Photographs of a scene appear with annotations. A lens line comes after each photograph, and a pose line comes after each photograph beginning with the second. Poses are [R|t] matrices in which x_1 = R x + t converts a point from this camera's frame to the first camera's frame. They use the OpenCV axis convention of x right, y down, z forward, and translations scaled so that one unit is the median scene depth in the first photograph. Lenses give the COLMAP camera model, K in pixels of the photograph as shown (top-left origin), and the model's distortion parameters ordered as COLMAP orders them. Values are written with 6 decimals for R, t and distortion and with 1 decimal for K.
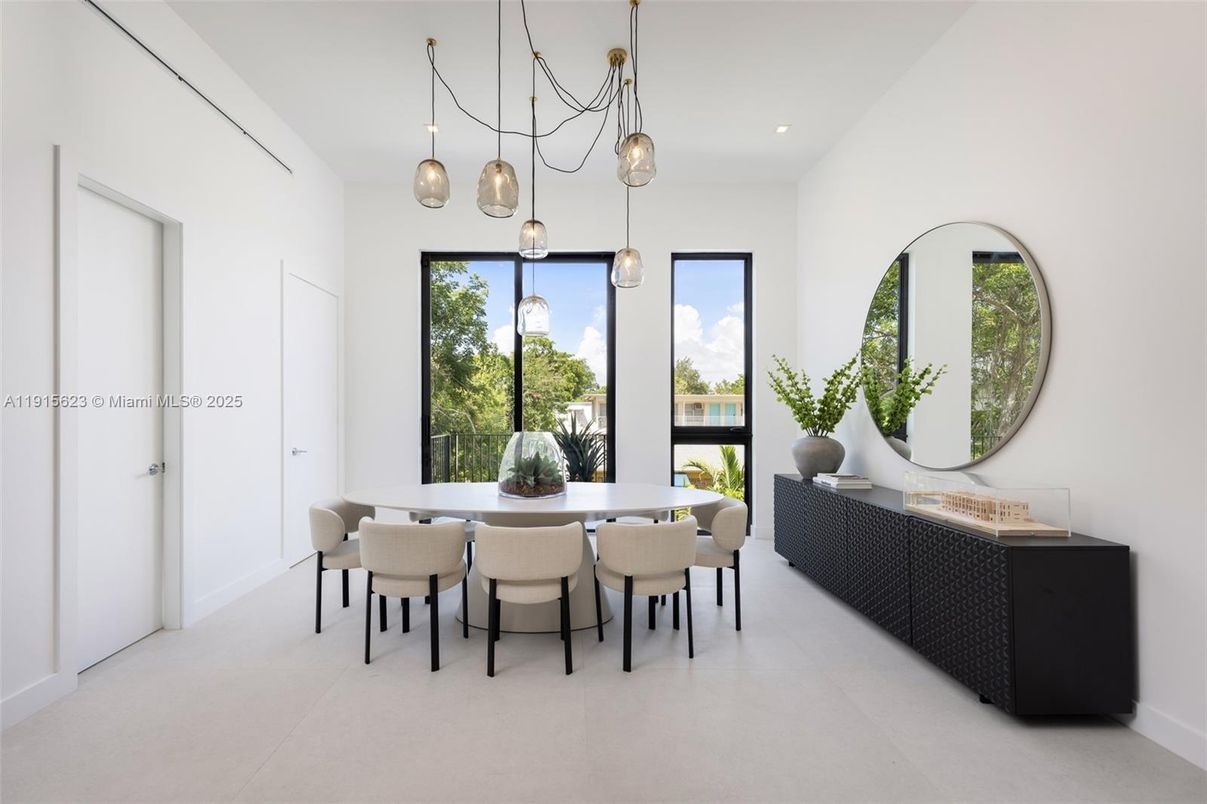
lens RADIAL K [[543.8, 0, 596.9], [0, 543.8, 400.5], [0, 0, 1]] dist [0.000030, -0.000644]
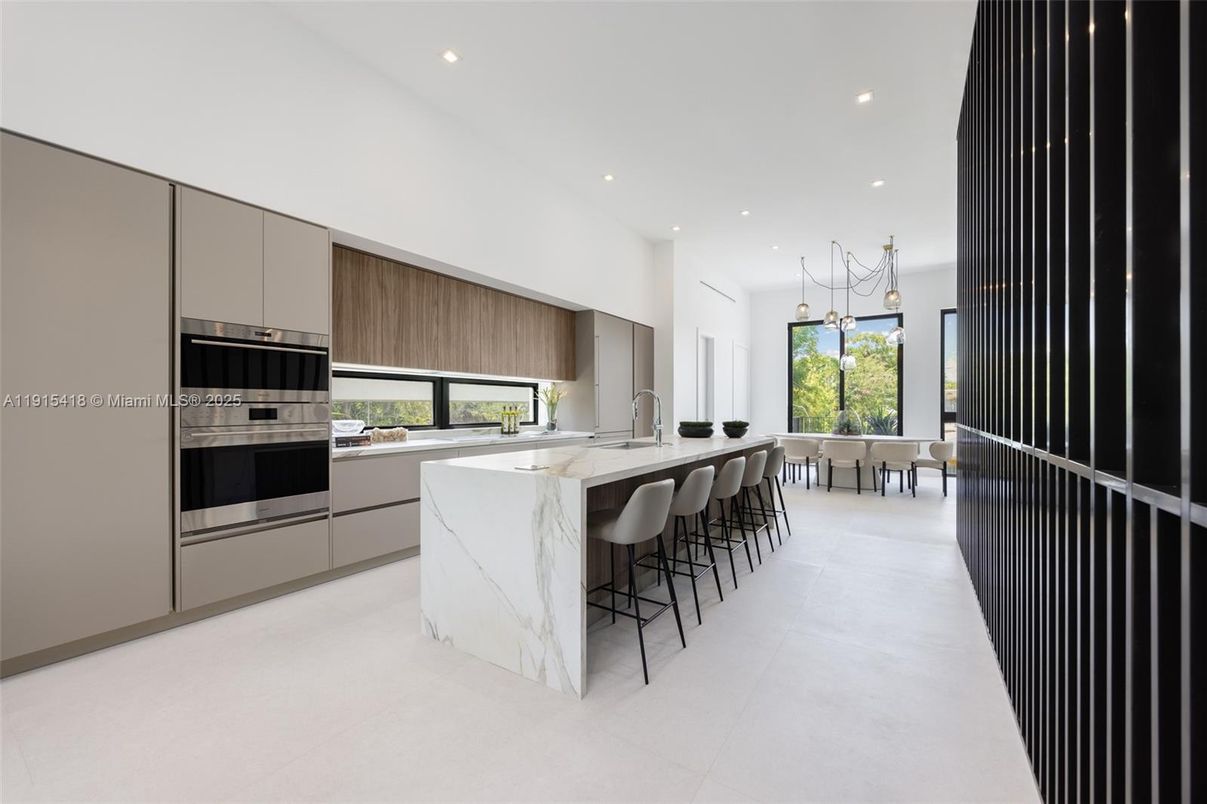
lens RADIAL K [[478.3, 0, 600.8], [0, 478.3, 406.0], [0, 0, 1]] dist [-0.000275, 0.000013]
pose [[0.813263, 0.001250, -0.581894, 0.038752], [0.008268, 0.999872, 0.013703, 0.000107], [0.581837, -0.015955, 0.813149, -0.230583]]
